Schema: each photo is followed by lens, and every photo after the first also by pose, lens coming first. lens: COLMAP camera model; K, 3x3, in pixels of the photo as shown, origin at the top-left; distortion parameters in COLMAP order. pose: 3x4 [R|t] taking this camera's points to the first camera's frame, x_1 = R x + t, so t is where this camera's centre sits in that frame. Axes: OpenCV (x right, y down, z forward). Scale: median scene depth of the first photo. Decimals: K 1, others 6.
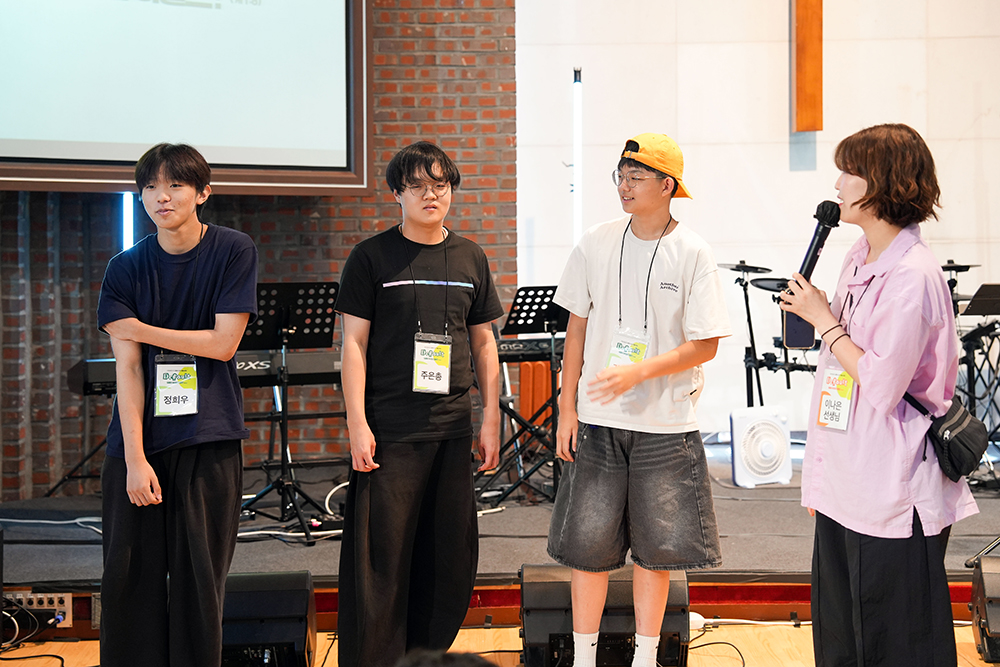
lens RADIAL K [[1676.7, 0, 500.0], [0, 1676.7, 243.5], [0, 0, 1]] dist [0.253187, -0.067291]
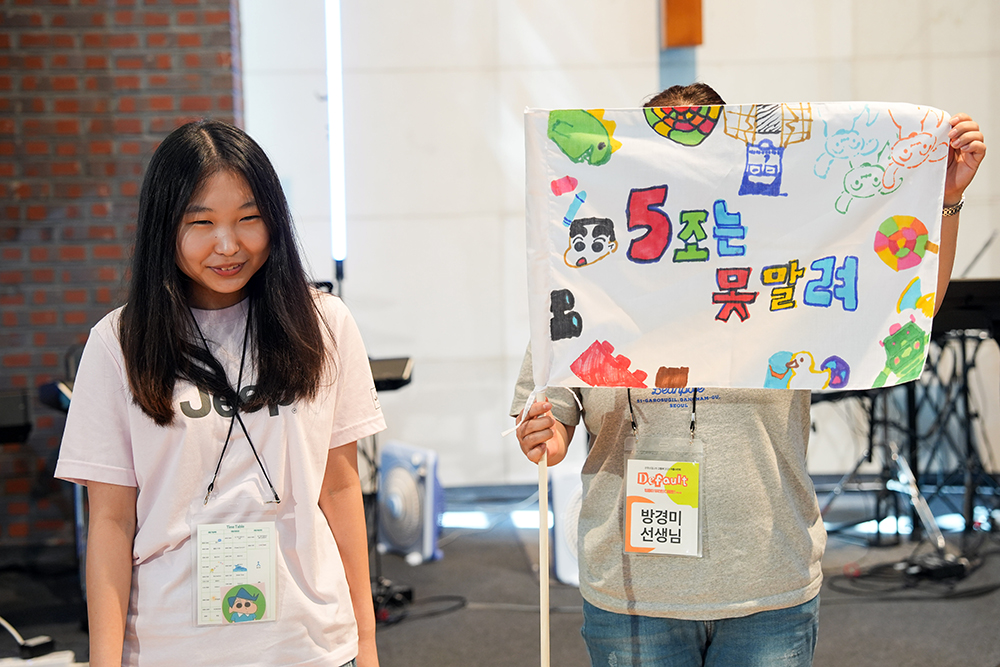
lens RADIAL K [[1813.6, 0, 502.9], [0, 1813.6, 292.8], [0, 0, 1]] dist [0.212209, 0.105340]
pose [[0.999279, -0.015359, 0.034726, 0.088708], [0.013812, 0.998920, 0.044359, -0.000459], [-0.035370, -0.043847, 0.998412, 0.281549]]
